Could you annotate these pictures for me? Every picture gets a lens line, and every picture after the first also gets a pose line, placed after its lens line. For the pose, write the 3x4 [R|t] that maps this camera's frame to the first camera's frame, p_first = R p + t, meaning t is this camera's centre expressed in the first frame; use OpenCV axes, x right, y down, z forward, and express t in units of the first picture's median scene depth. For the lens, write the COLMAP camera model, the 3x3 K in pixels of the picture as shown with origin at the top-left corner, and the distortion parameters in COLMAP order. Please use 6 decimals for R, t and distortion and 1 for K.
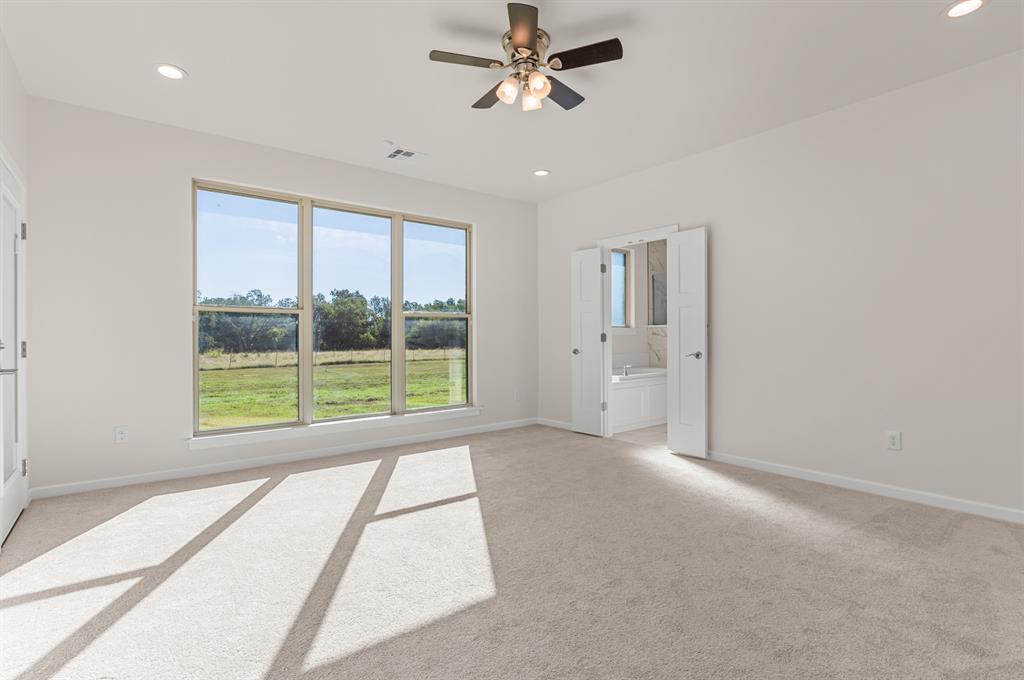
lens RADIAL K [[509.9, 0, 518.8], [0, 509.9, 336.5], [0, 0, 1]] dist [-0.008760, 0.001068]
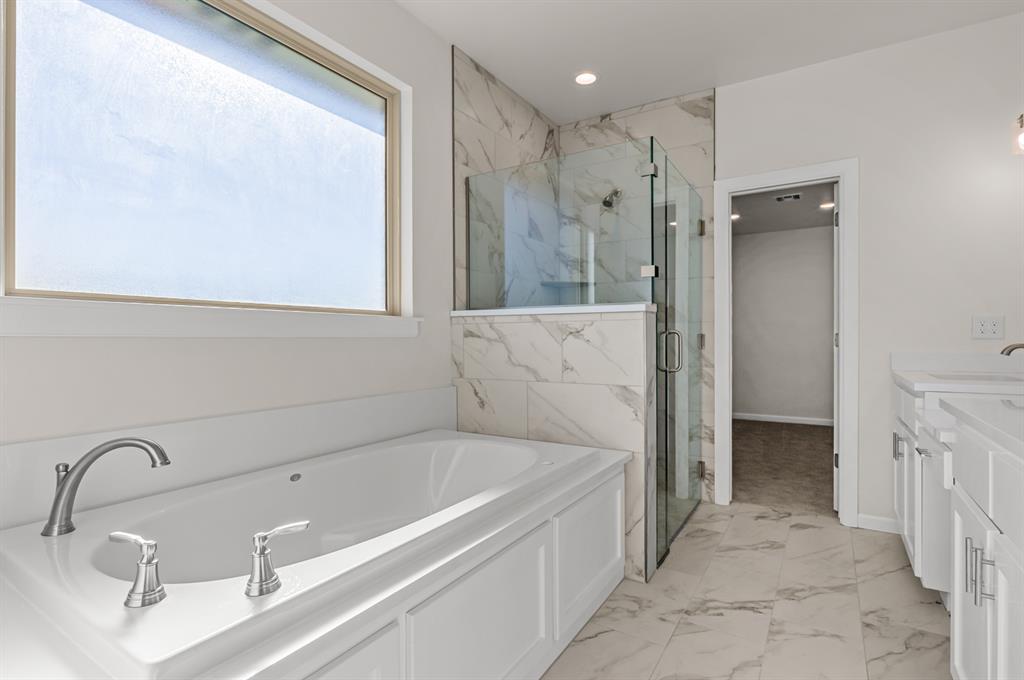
lens RADIAL K [[509.9, 0, 516.1], [0, 509.9, 344.7], [0, 0, 1]] dist [-0.008760, 0.001068]
pose [[0.947013, 0.001585, 0.321191, 0.179095], [-0.005134, 0.999935, 0.010204, -0.001585], [-0.321154, -0.011313, 0.946959, 0.639332]]
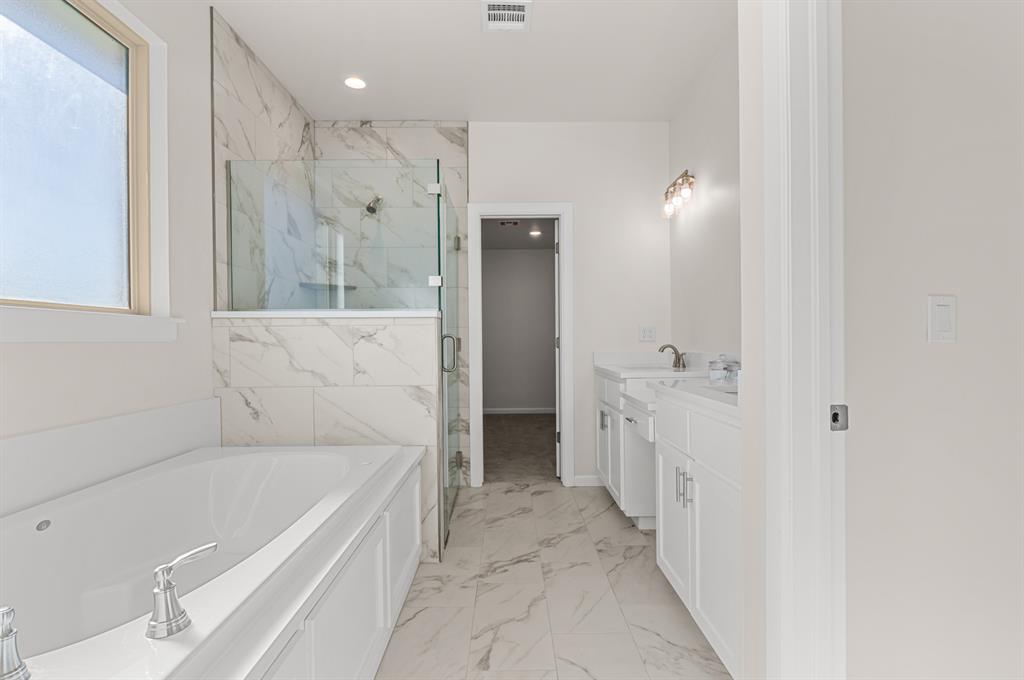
lens RADIAL K [[509.9, 0, 531.7], [0, 509.9, 349.8], [0, 0, 1]] dist [-0.008760, 0.001068]
pose [[0.604771, -0.009651, 0.796341, 0.119497], [0.001273, 0.999937, 0.011152, -0.001046], [-0.796399, -0.005731, 0.604745, 0.649171]]
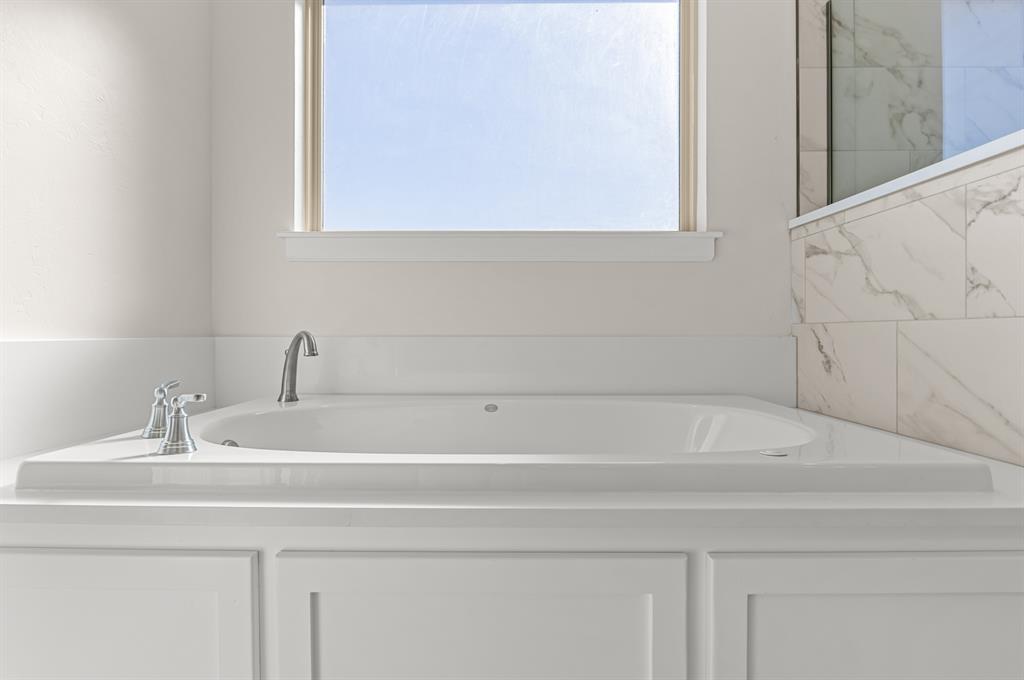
lens RADIAL K [[494.0, 0, 516.8], [0, 494.0, 340.2], [0, 0, 1]] dist [-0.007717, -0.002016]
pose [[0.759183, 0.018125, -0.650624, 0.307071], [-0.008974, 0.999809, 0.017380, 0.031303], [0.650815, -0.007356, 0.759201, 0.745218]]
